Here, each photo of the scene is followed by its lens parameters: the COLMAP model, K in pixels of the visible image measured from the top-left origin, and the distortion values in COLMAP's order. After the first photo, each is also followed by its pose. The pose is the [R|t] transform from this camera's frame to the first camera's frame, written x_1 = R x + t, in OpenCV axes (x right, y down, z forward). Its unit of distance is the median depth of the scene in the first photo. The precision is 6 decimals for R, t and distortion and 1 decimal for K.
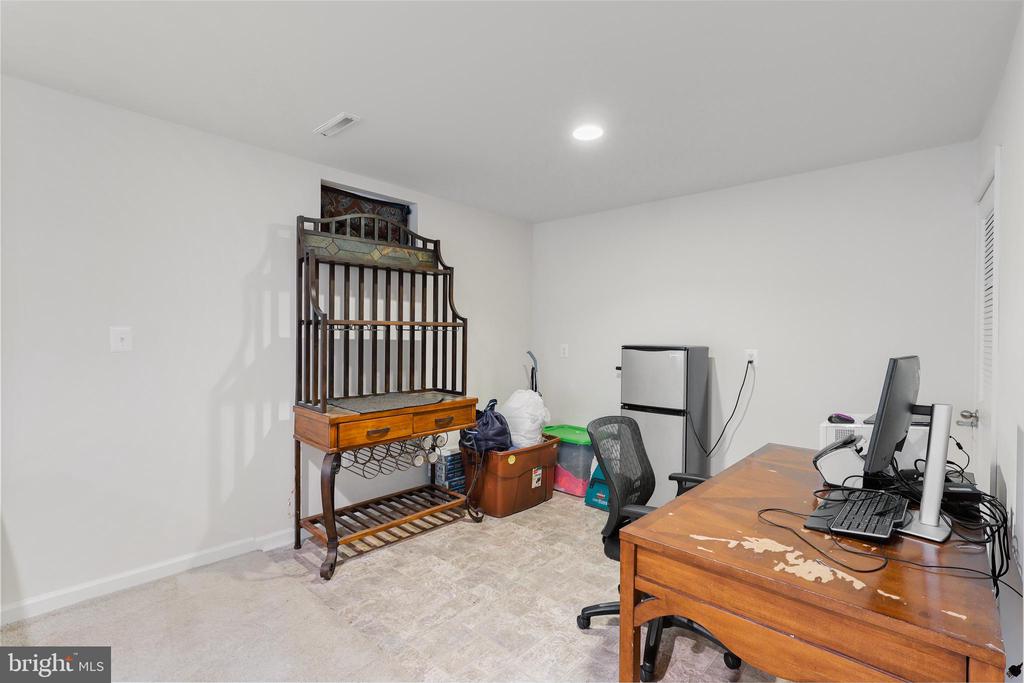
lens RADIAL K [[471.3, 0, 513.2], [0, 471.3, 339.4], [0, 0, 1]] dist [-0.017012, -0.000208]
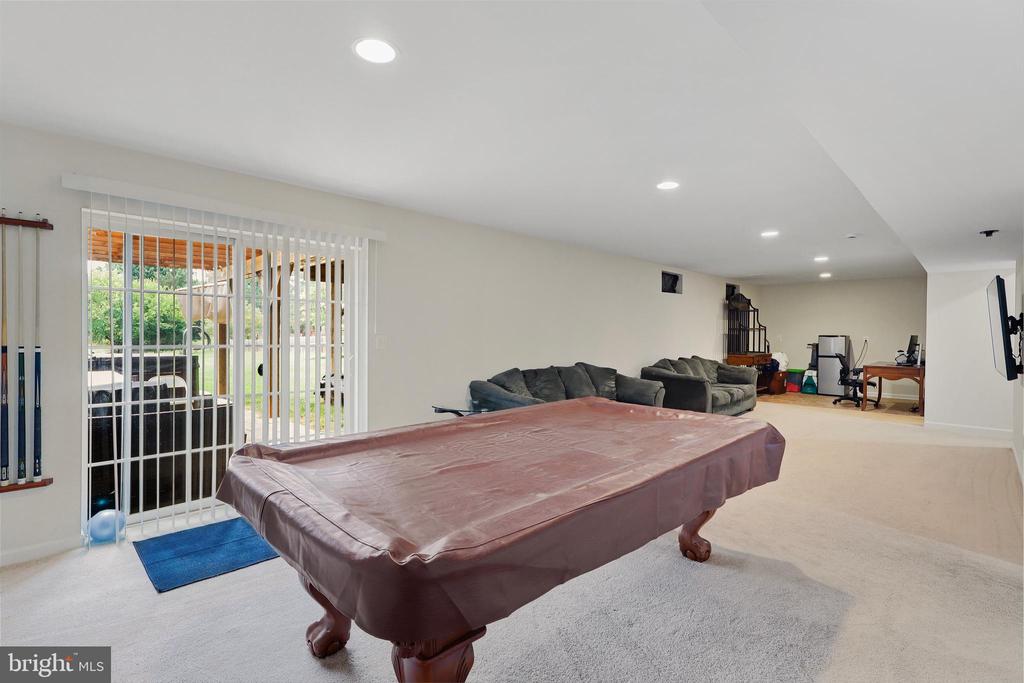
lens RADIAL K [[471.3, 0, 510.7], [0, 471.3, 338.0], [0, 0, 1]] dist [-0.017012, -0.000208]
pose [[0.997845, -0.004049, -0.065487, -1.521544], [0.003638, 0.999973, -0.006395, 0.040714], [0.065511, 0.006143, 0.997833, -2.055031]]
